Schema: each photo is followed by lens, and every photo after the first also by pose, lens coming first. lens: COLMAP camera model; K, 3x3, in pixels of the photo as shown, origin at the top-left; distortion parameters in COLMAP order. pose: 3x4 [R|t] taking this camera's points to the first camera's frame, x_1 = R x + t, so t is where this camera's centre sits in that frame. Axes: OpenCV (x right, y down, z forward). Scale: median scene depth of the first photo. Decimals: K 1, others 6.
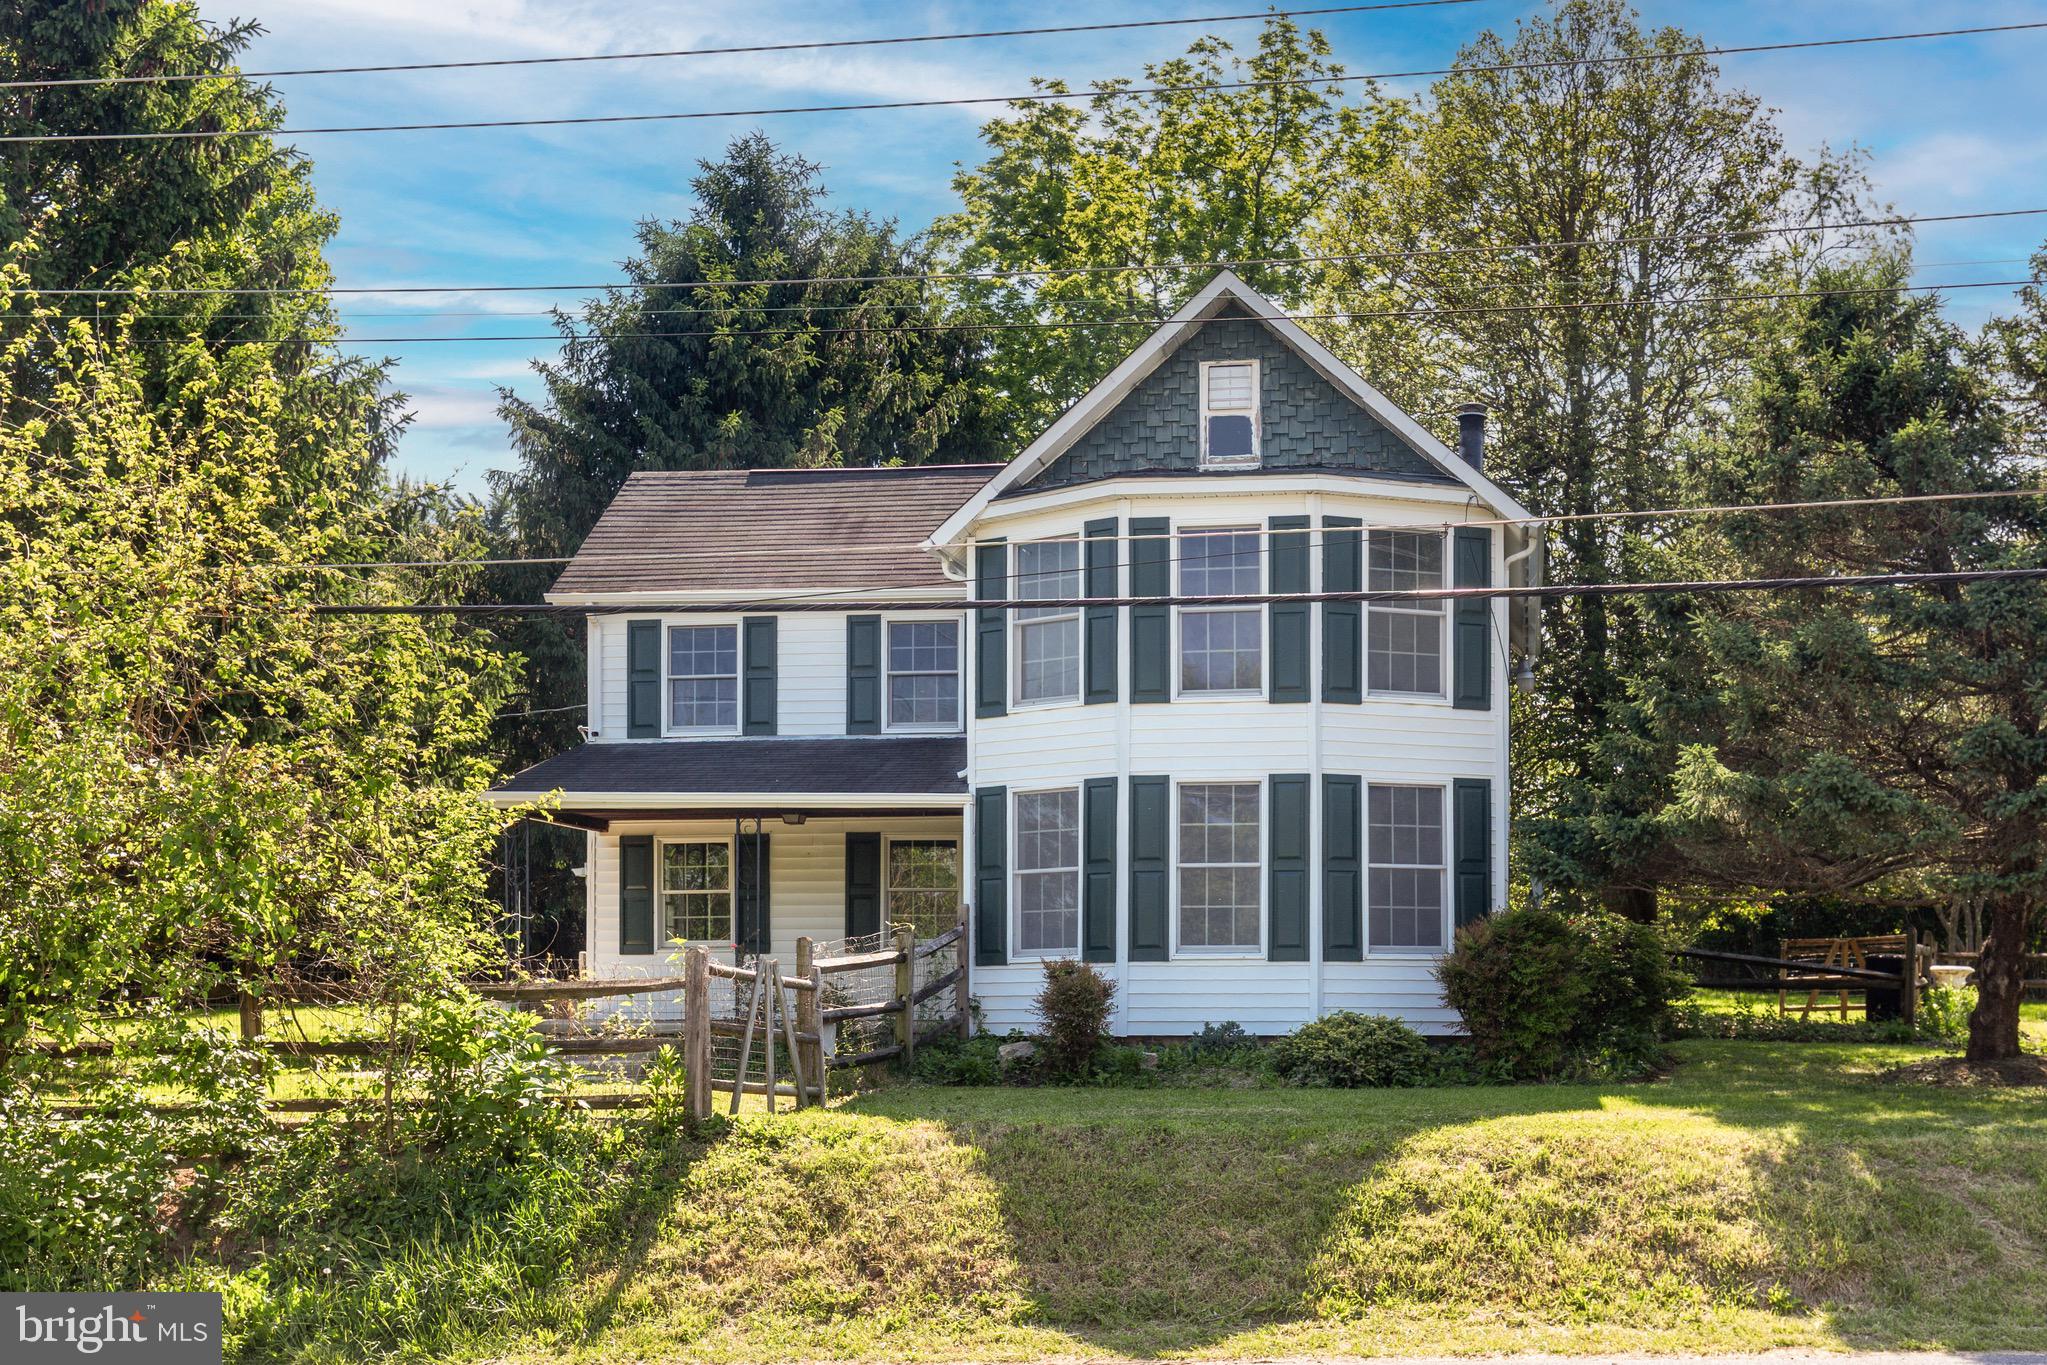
lens RADIAL K [[8333.7, 0, 1023.5], [0, 8333.7, 682.5], [0, 0, 1]] dist [-0.019806, 0.555190]
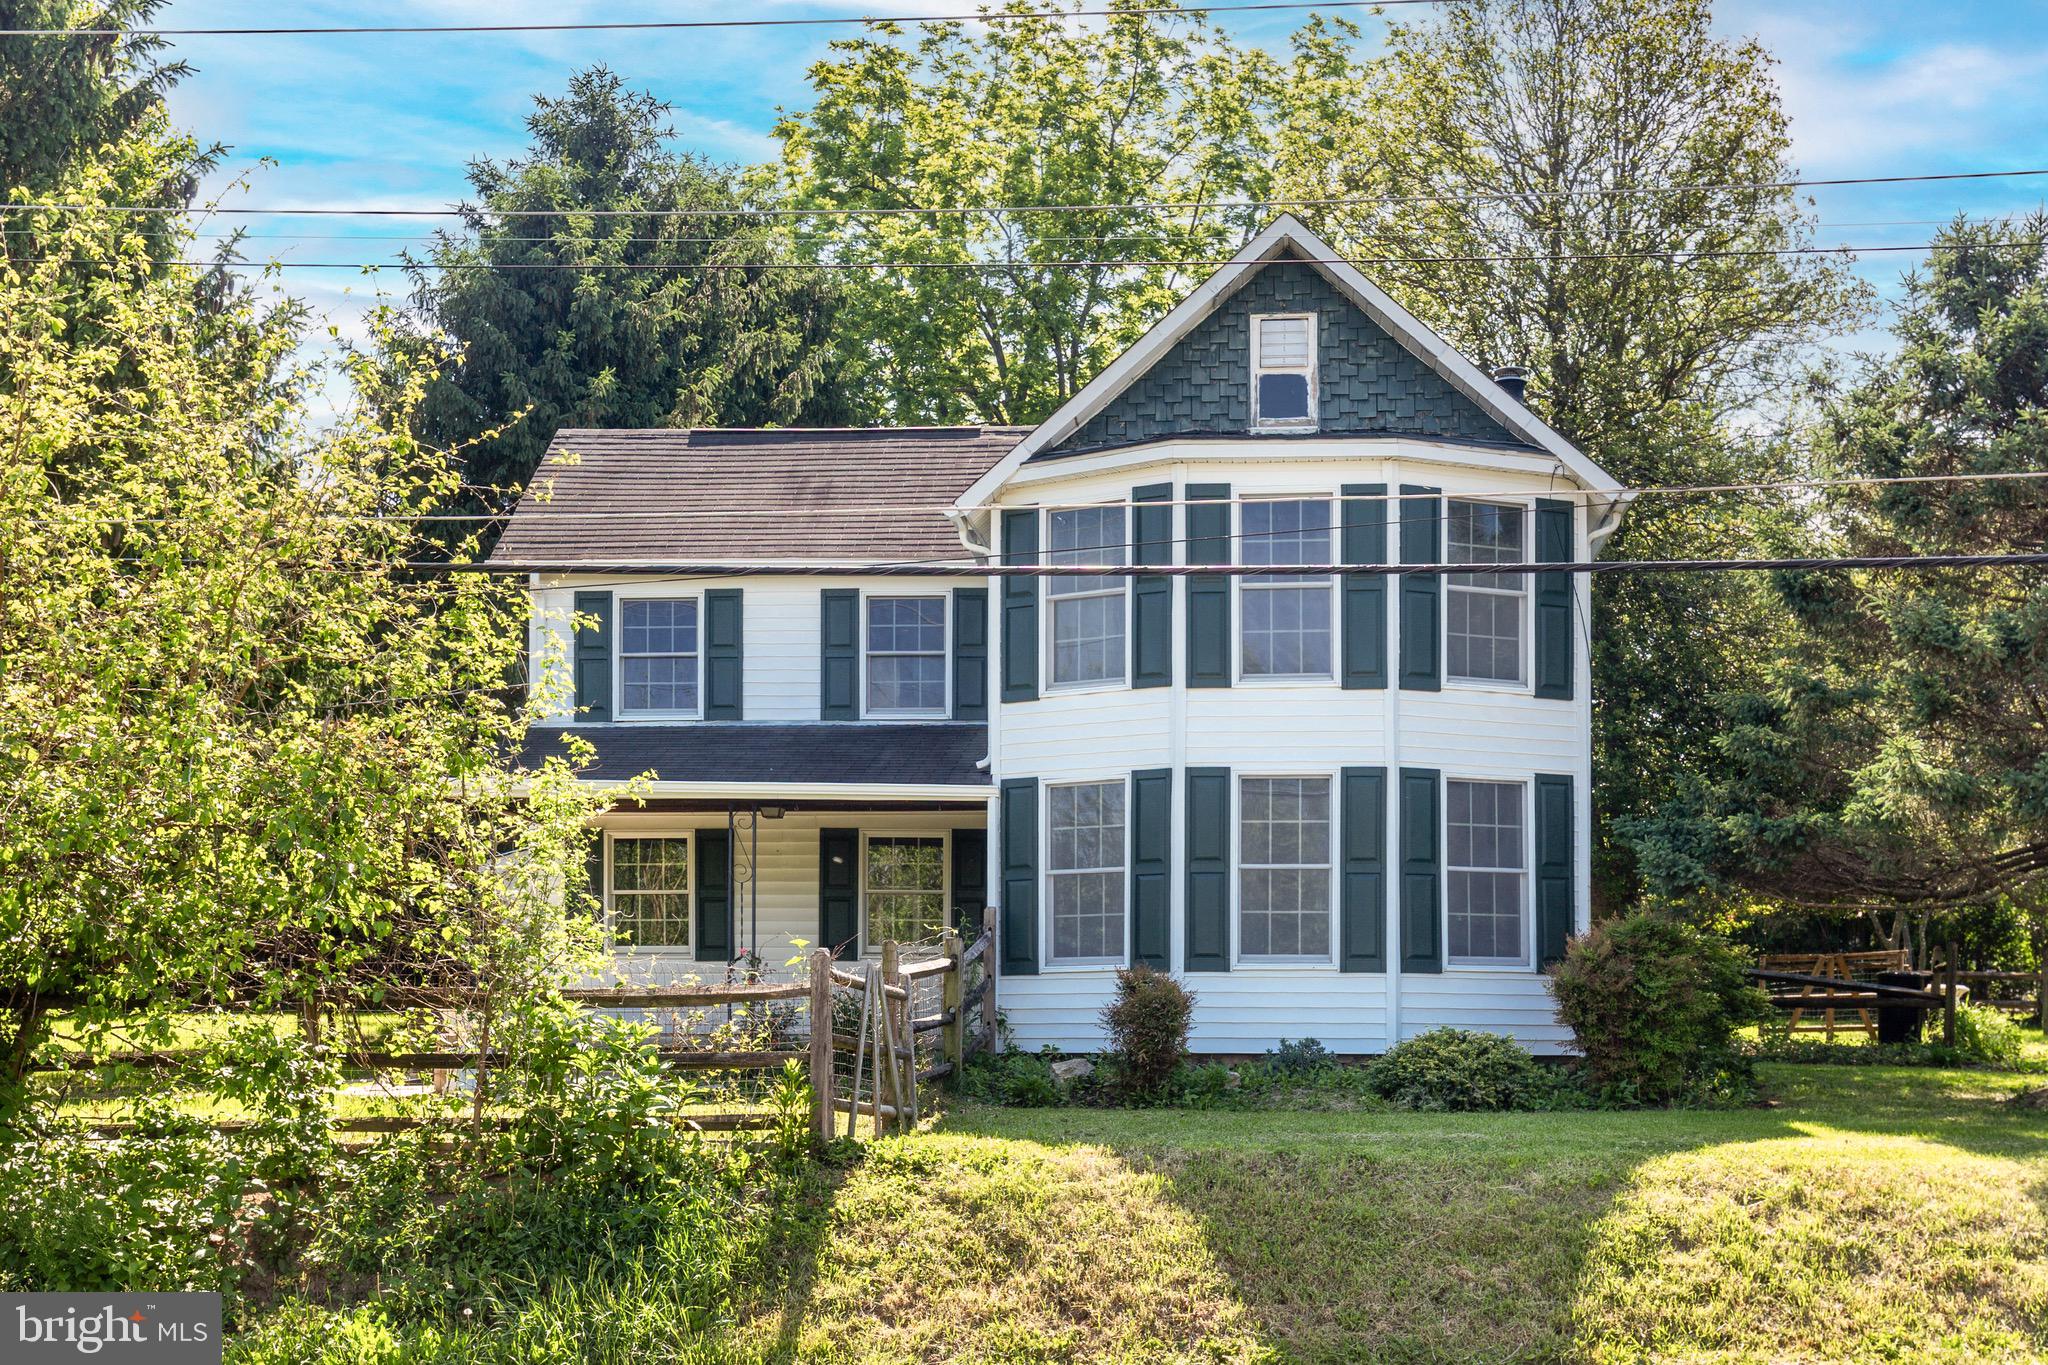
lens RADIAL K [[8337.8, 0, 1024.0], [0, 8337.8, 682.5], [0, 0, 1]] dist [-0.019806, 0.555190]
pose [[0.991126, 0.012271, 0.132362, -0.125461], [-0.011742, 0.999920, -0.004777, 0.006508], [-0.132410, 0.003181, 0.991190, 0.101396]]
